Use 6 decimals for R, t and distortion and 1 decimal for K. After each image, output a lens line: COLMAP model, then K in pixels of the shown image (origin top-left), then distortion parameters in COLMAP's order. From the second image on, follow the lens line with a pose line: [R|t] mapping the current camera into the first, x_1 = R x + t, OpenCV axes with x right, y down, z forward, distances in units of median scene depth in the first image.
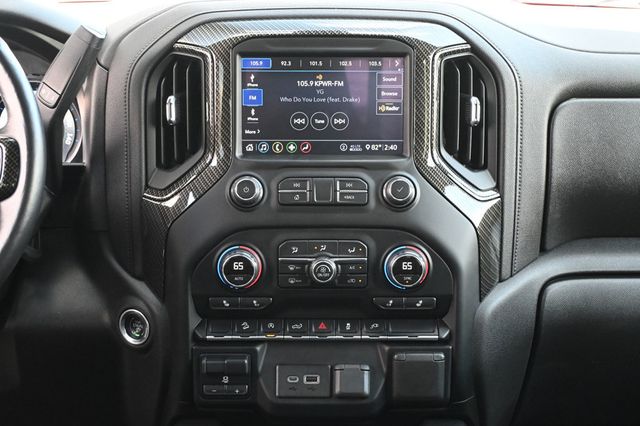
lens RADIAL K [[1105.8, 0, 320.0], [0, 1105.8, 213.0], [0, 0, 1]] dist [-0.035547, -0.005495]
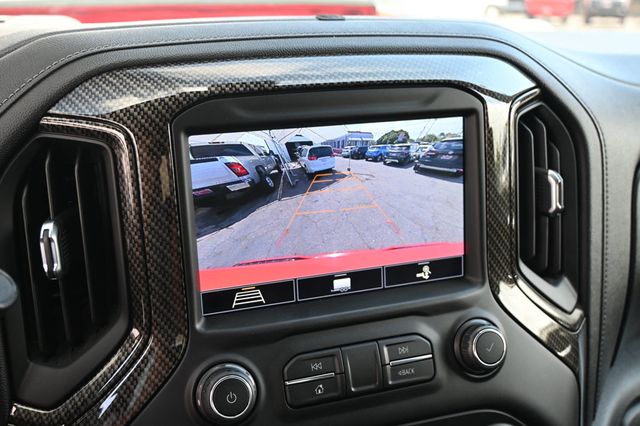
lens RADIAL K [[697.8, 0, 320.0], [0, 697.8, 213.0], [0, 0, 1]] dist [-0.009219, -0.001982]
pose [[0.943589, -0.105276, 0.313939, -0.116913], [0.088802, 0.993836, 0.066364, -0.120316], [-0.318990, -0.034742, 0.947121, 0.664725]]
